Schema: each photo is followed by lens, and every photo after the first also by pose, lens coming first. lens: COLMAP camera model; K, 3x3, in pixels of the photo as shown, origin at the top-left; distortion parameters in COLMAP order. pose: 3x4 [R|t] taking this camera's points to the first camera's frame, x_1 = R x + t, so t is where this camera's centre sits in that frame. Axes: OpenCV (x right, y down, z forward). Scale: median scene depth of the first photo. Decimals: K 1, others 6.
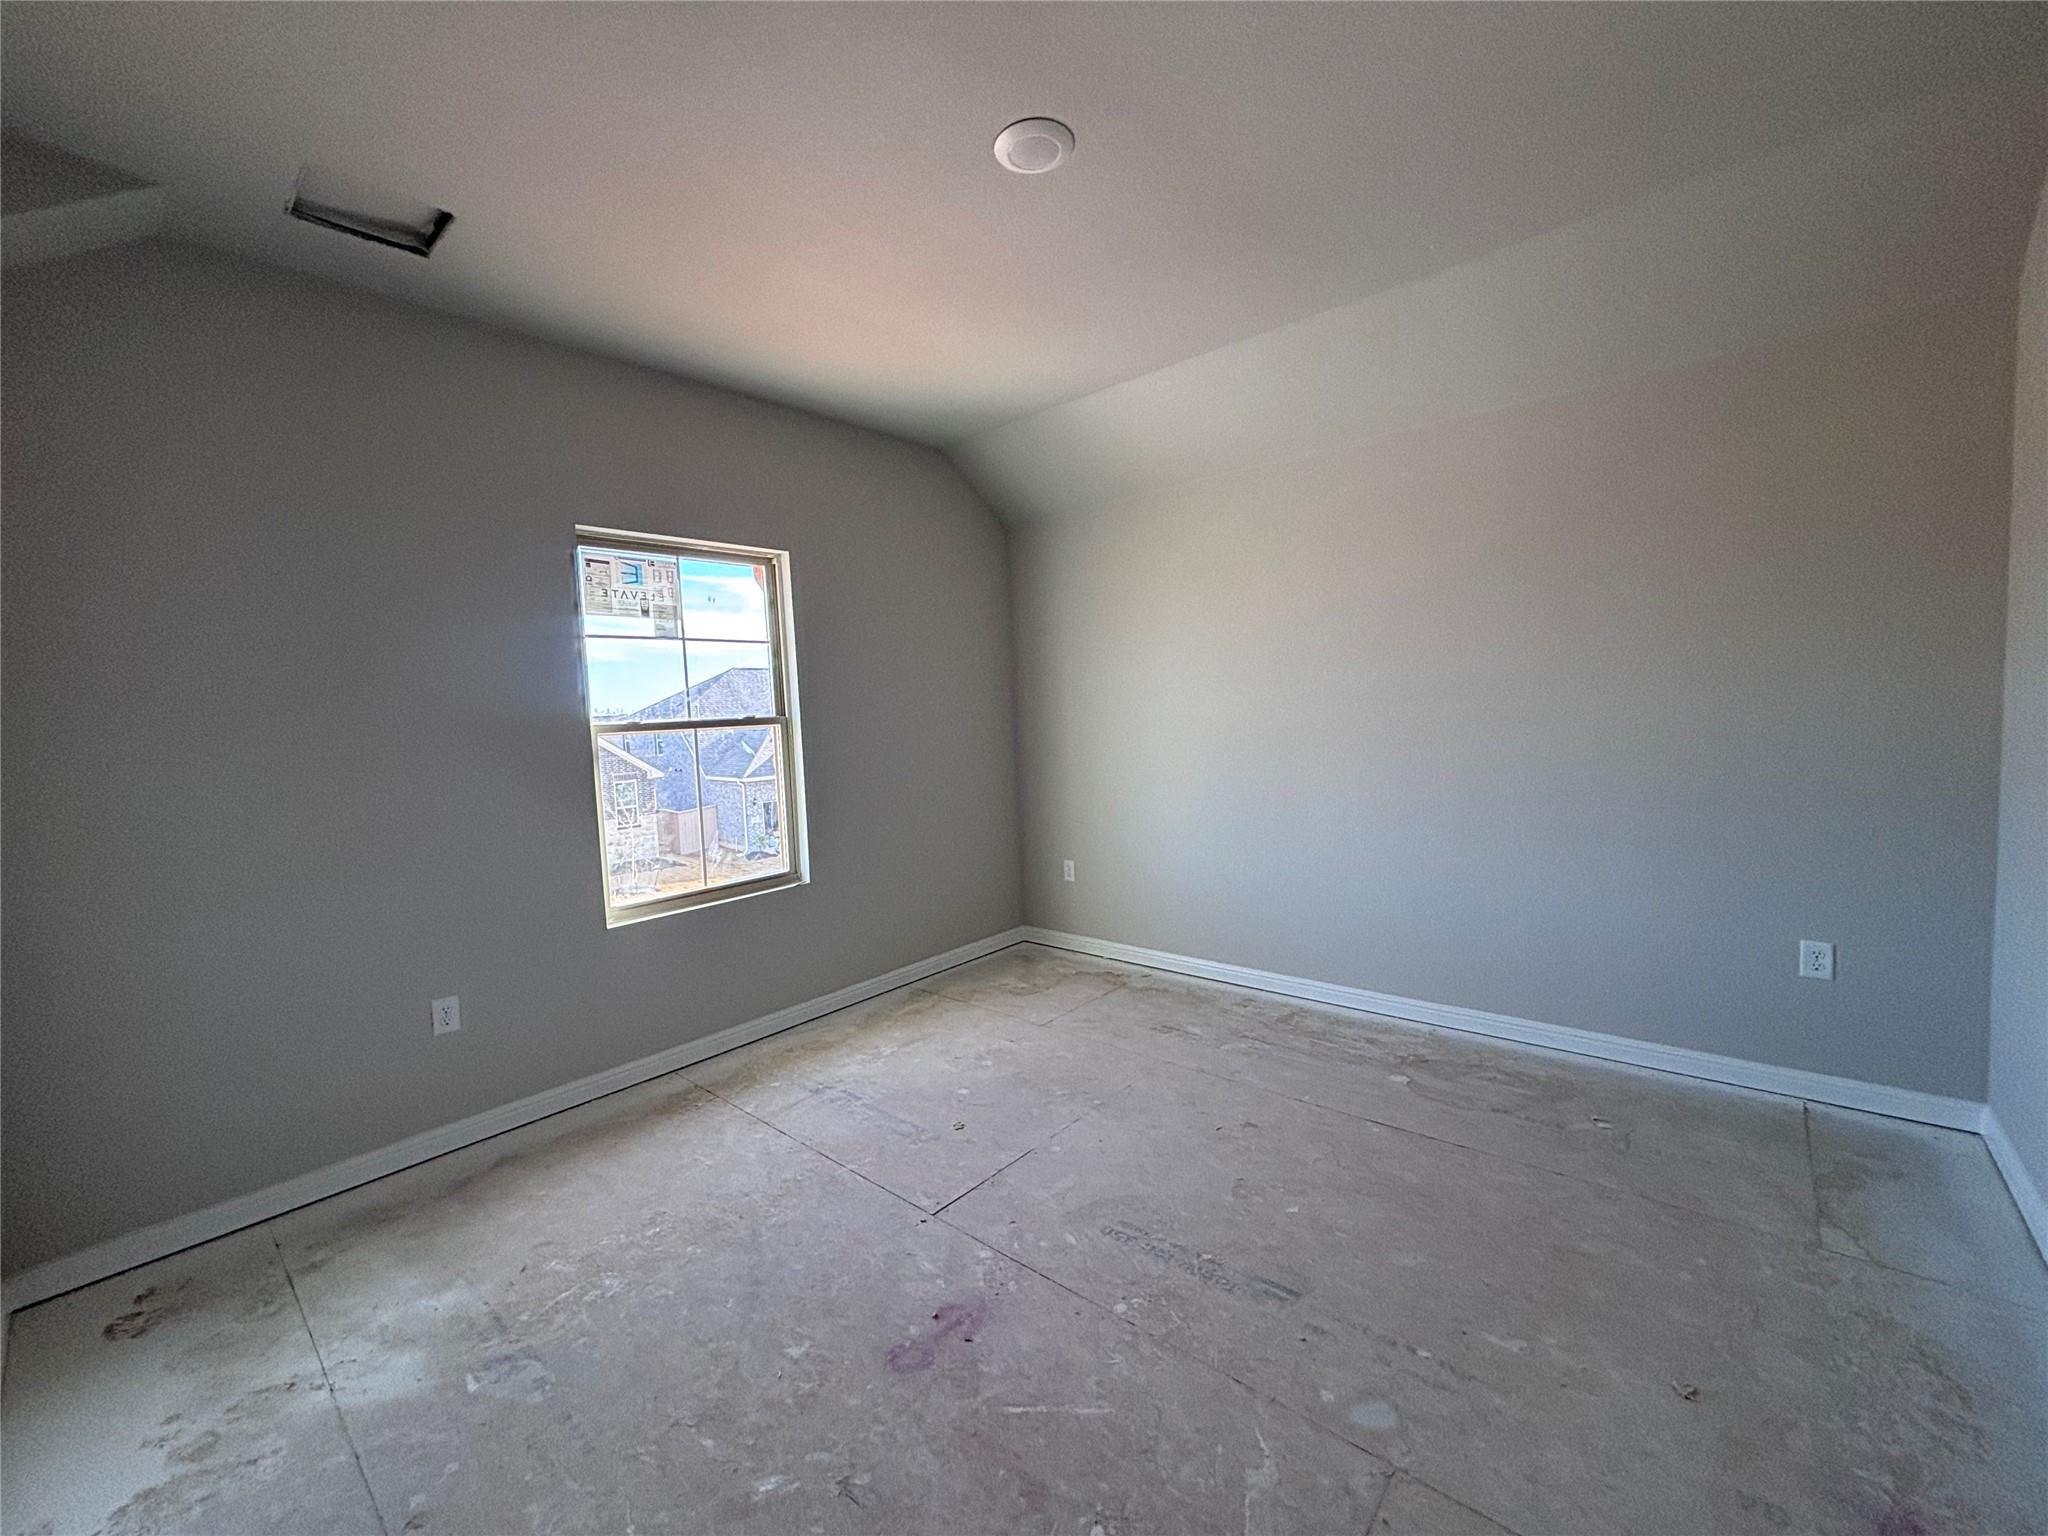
lens RADIAL K [[826.4, 0, 1022.4], [0, 826.4, 763.3], [0, 0, 1]] dist [-0.000221, 0.000731]
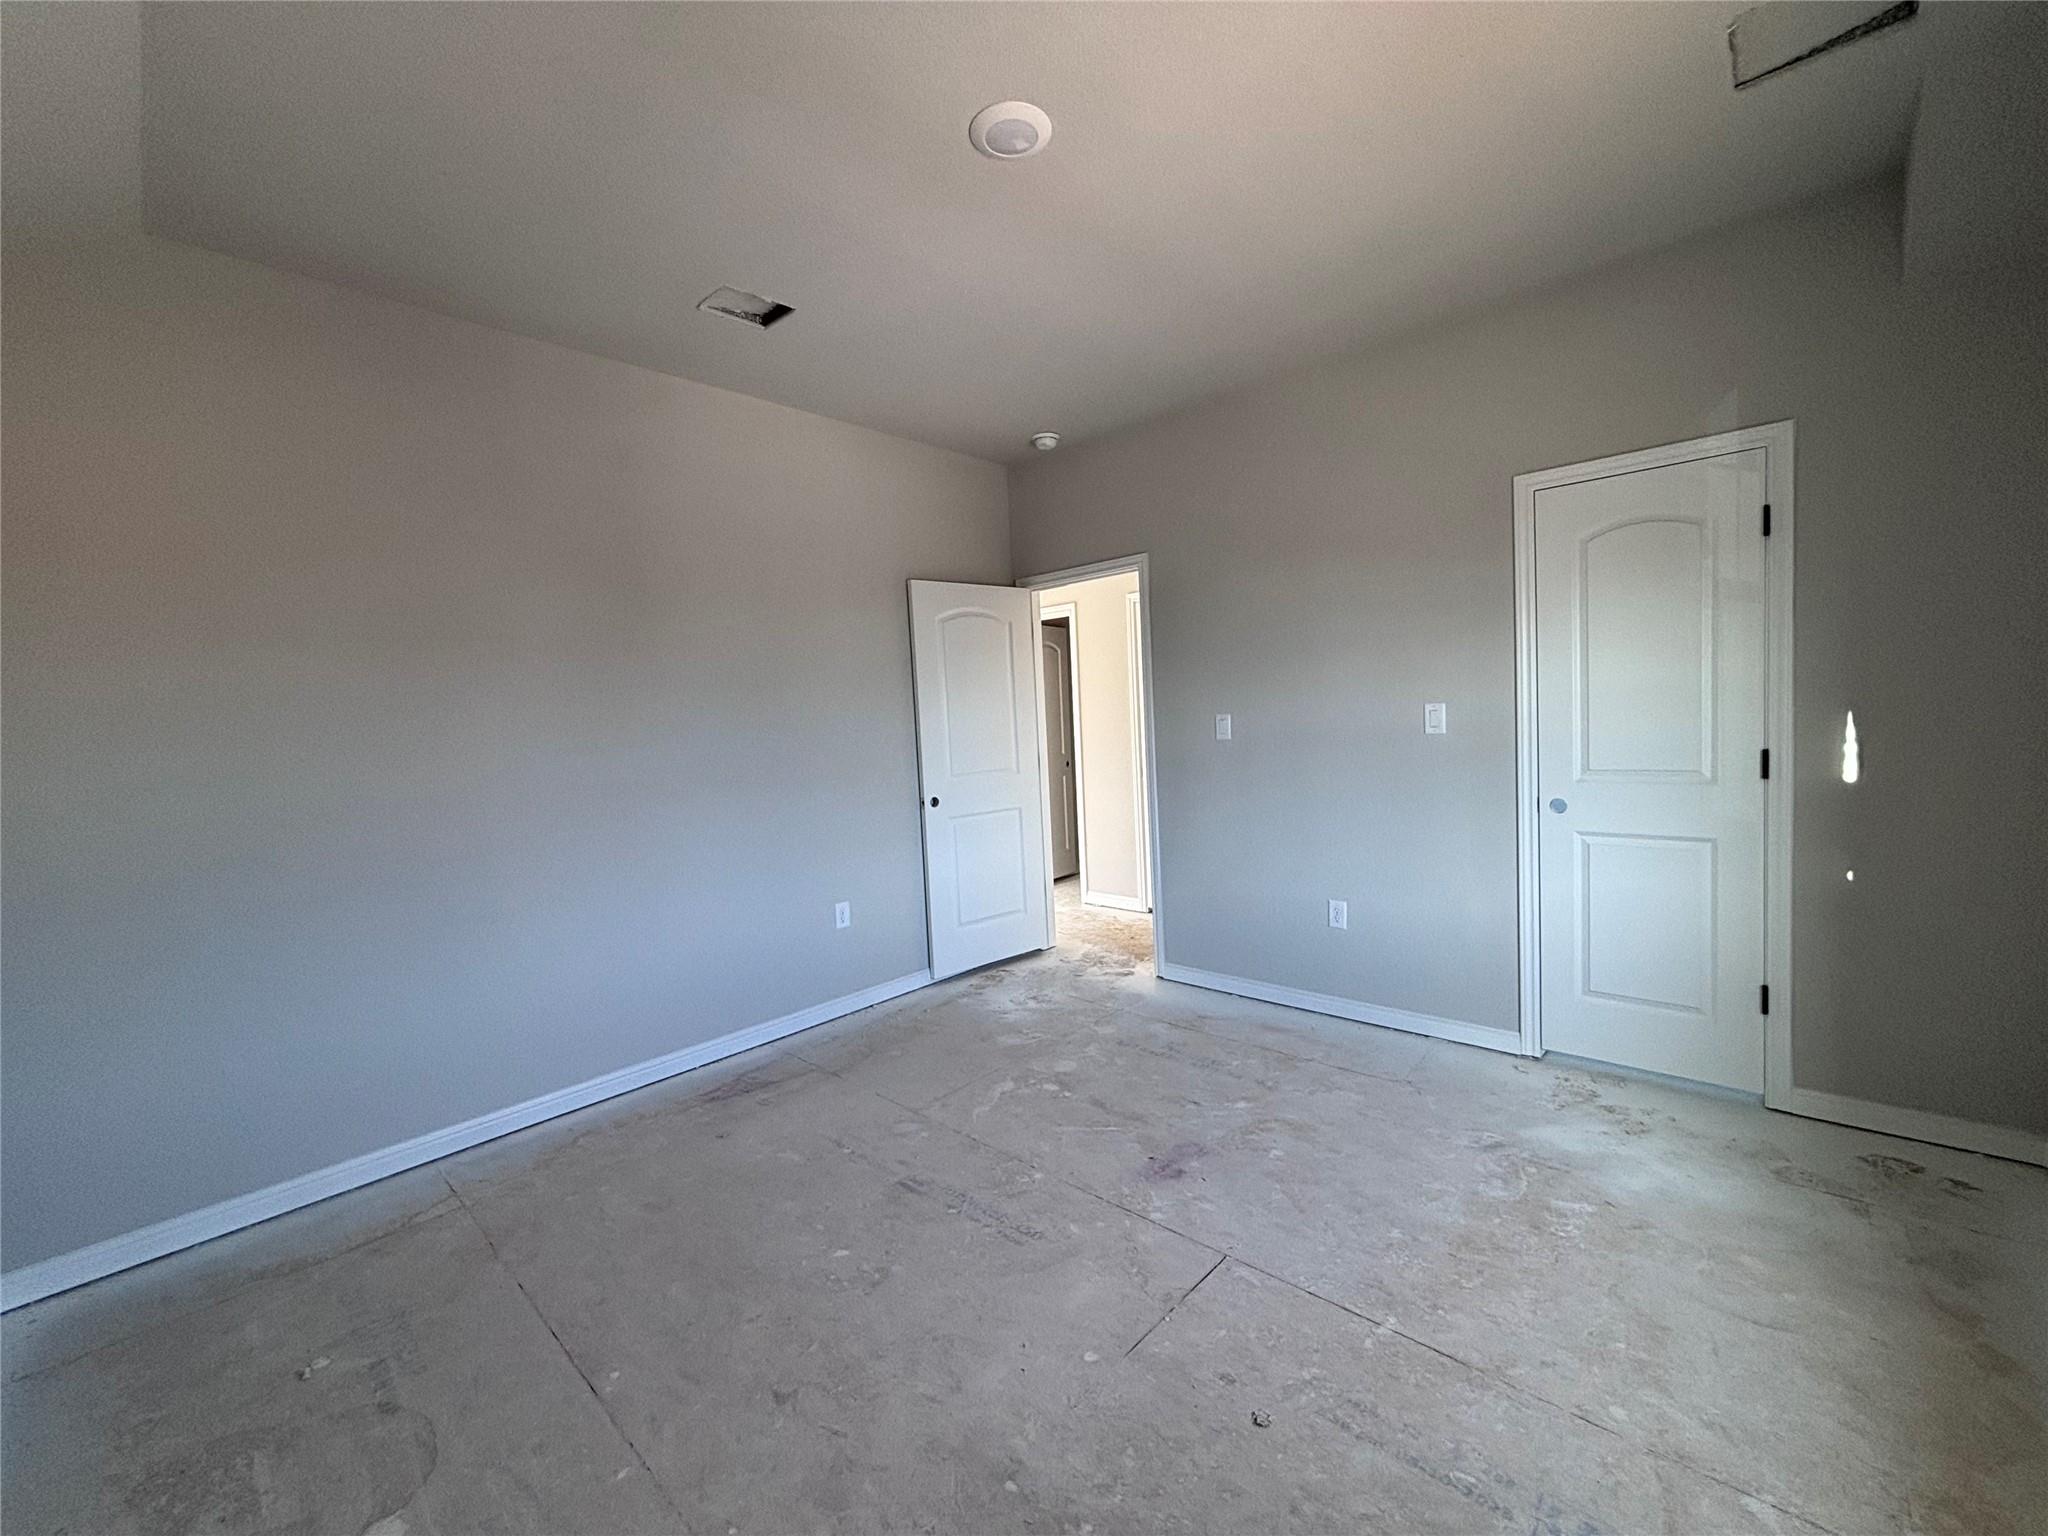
lens RADIAL K [[826.4, 0, 1022.4], [0, 826.4, 763.3], [0, 0, 1]] dist [-0.000221, 0.000731]
pose [[-0.994974, 0.092726, 0.037802, 0.033527], [0.096756, 0.987502, 0.124413, -0.134621], [-0.025793, 0.127446, -0.991510, 2.113625]]
